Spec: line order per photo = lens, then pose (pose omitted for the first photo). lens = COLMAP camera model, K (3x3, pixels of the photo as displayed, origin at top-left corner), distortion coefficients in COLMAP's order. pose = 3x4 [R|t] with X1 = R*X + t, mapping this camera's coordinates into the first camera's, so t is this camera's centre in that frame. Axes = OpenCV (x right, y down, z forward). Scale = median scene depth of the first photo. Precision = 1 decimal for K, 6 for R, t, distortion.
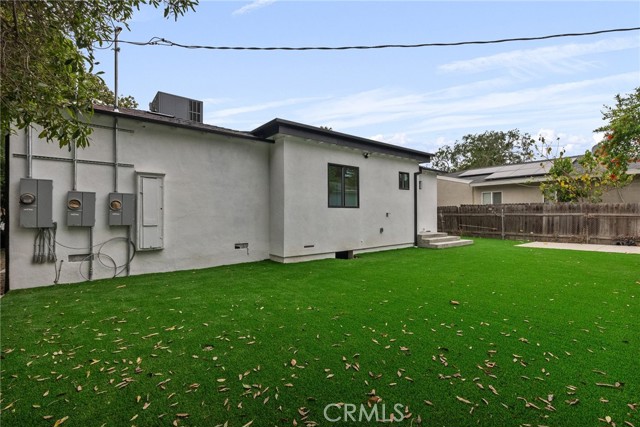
lens RADIAL K [[295.2, 0, 320.7], [0, 295.2, 211.7], [0, 0, 1]] dist [-0.004510, 0.001058]
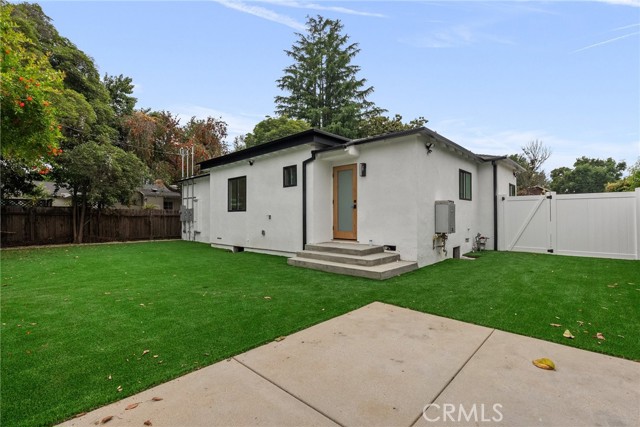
lens RADIAL K [[295.2, 0, 320.2], [0, 295.2, 216.1], [0, 0, 1]] dist [-0.004510, 0.001058]
pose [[0.117562, -0.004441, -0.993056, 1.201056], [0.004262, 0.999983, -0.003967, 0.011490], [0.993056, -0.003766, 0.117579, 1.063784]]
